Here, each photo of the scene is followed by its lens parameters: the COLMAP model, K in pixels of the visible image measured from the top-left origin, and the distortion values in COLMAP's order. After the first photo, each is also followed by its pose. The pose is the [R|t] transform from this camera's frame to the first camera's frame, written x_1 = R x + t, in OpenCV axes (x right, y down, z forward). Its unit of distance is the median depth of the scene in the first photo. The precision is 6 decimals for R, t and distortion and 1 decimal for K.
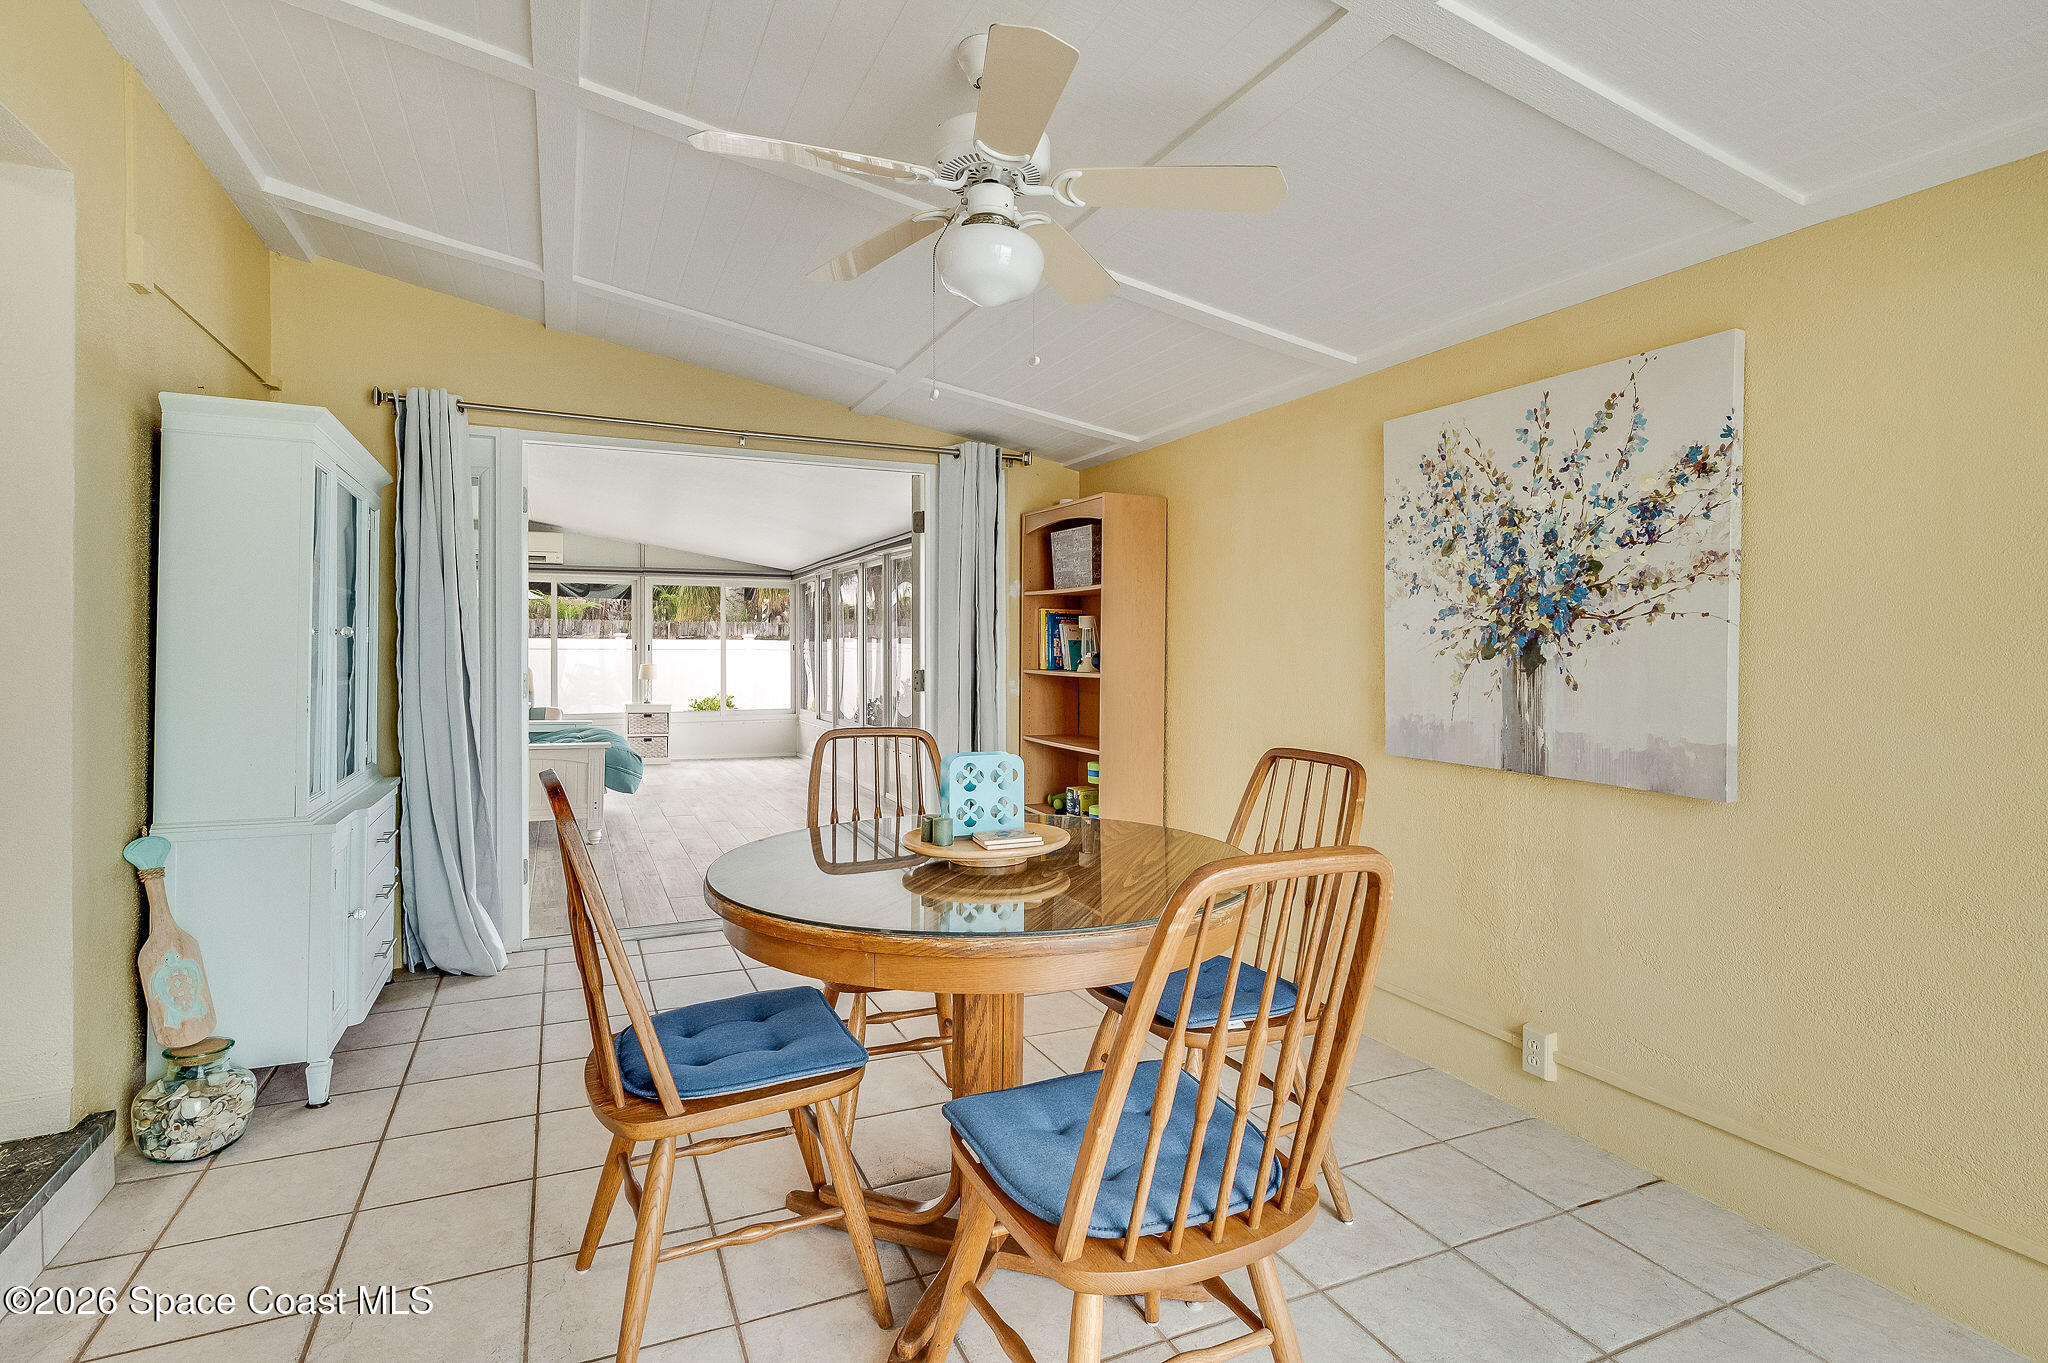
lens RADIAL K [[1027.9, 0, 1020.5], [0, 1027.9, 633.2], [0, 0, 1]] dist [0.003886, 0.000244]
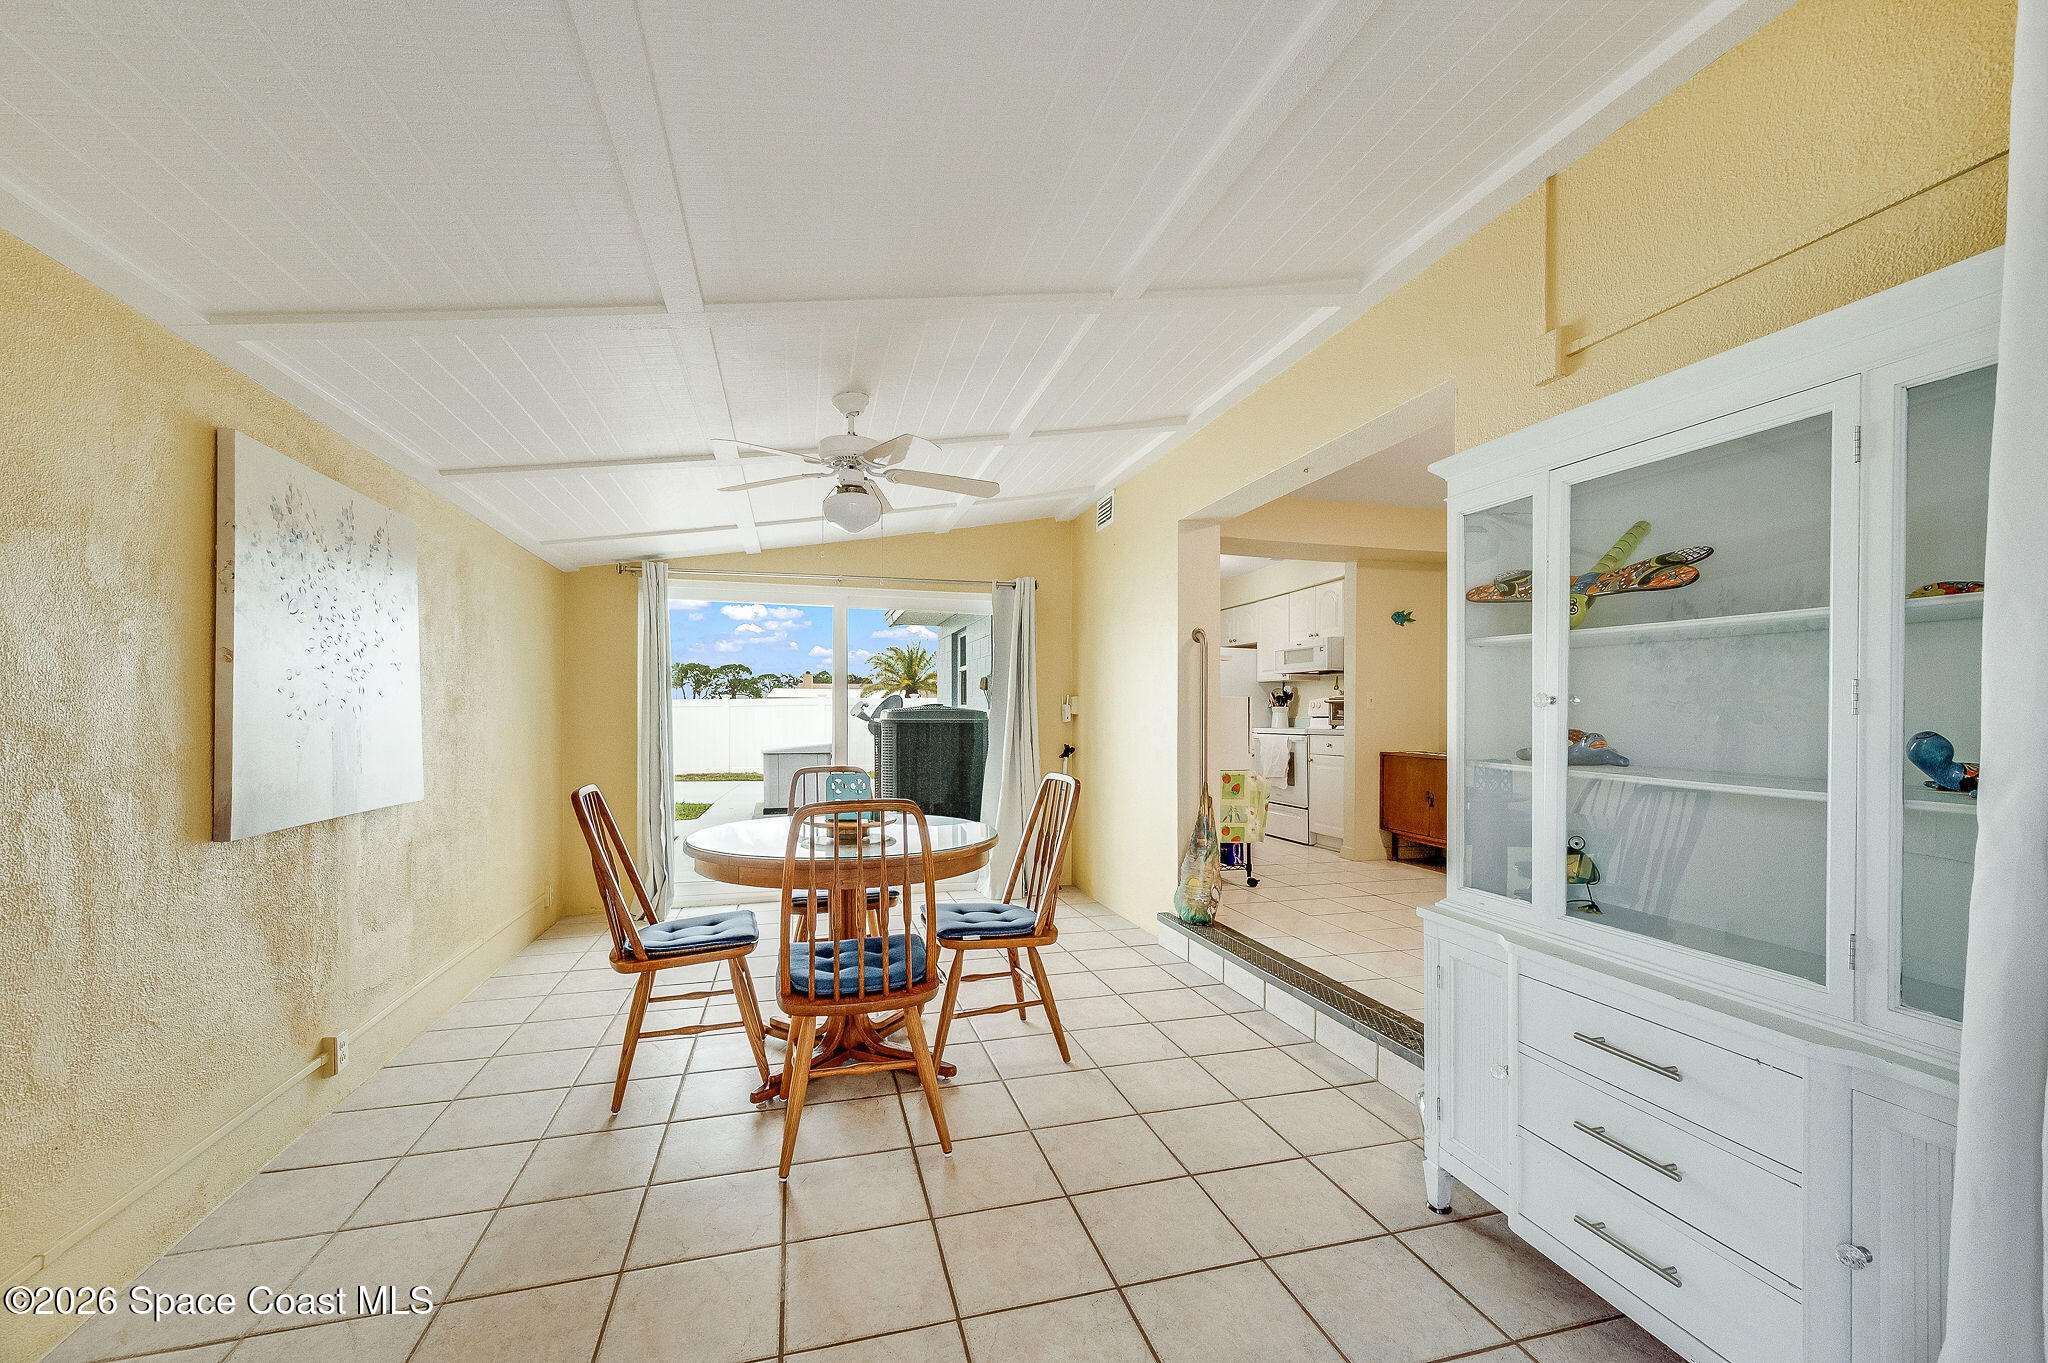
lens RADIAL K [[807.4, 0, 1030.2], [0, 807.4, 679.6], [0, 0, 1]] dist [0.002332, 0.000505]
pose [[-0.989978, 0.014937, 0.140428, -0.404391], [0.008252, 0.998810, -0.048068, 0.030645], [-0.140978, -0.046428, -0.988923, 1.758327]]
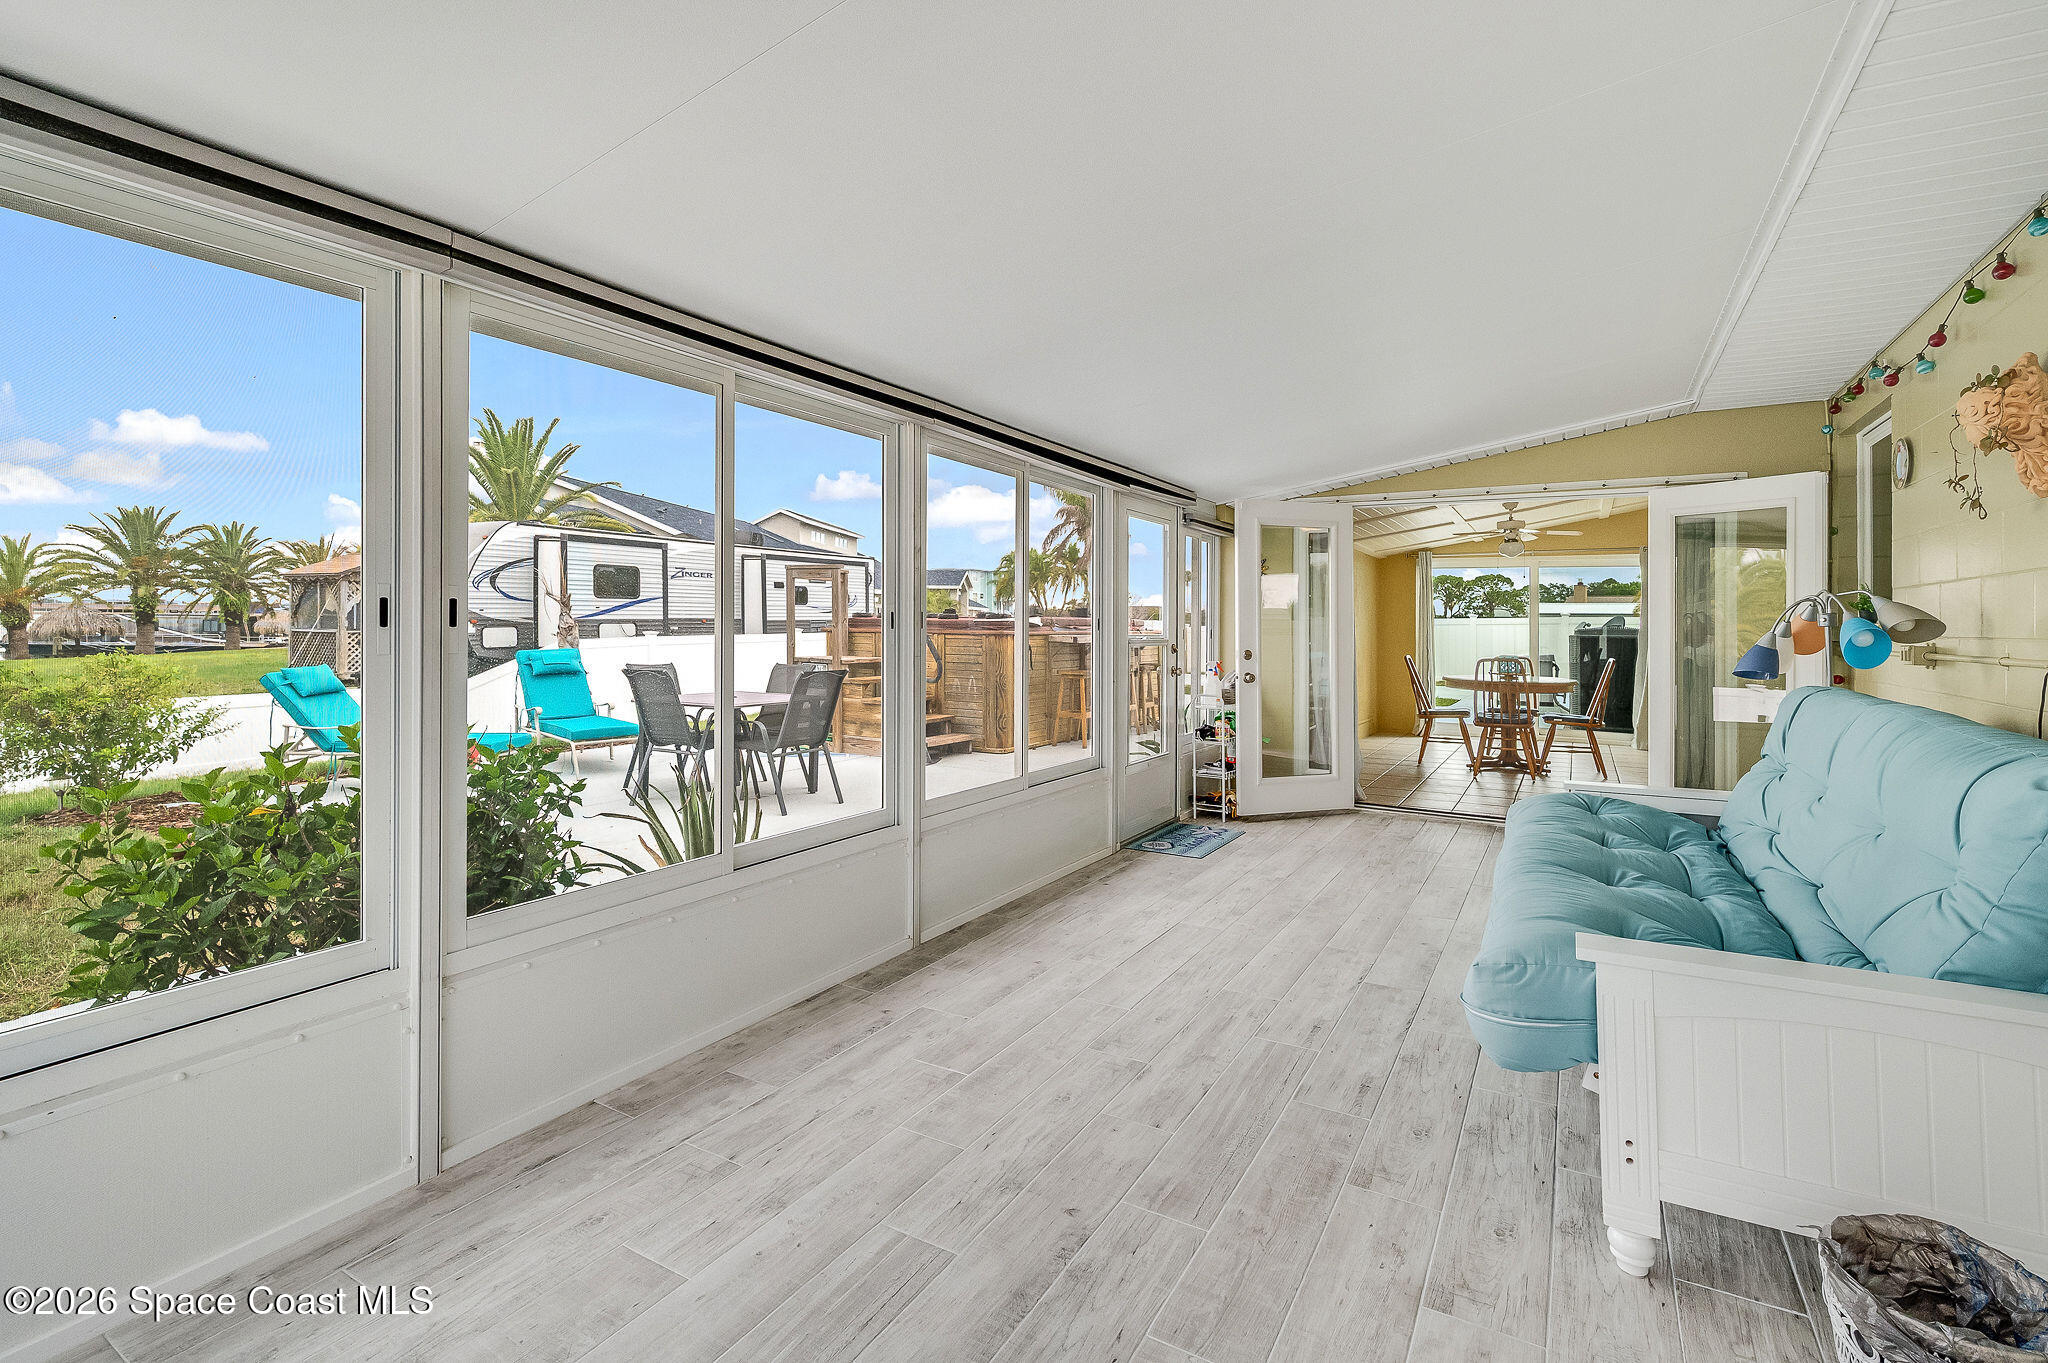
lens RADIAL K [[913.2, 0, 1053.8], [0, 913.2, 652.8], [0, 0, 1]] dist [0.006482, 0.002137]
pose [[-0.590289, -0.024181, 0.806830, -1.615096], [-0.012864, 0.999706, 0.020550, 0.057486], [-0.807089, 0.001752, -0.590427, 3.859345]]
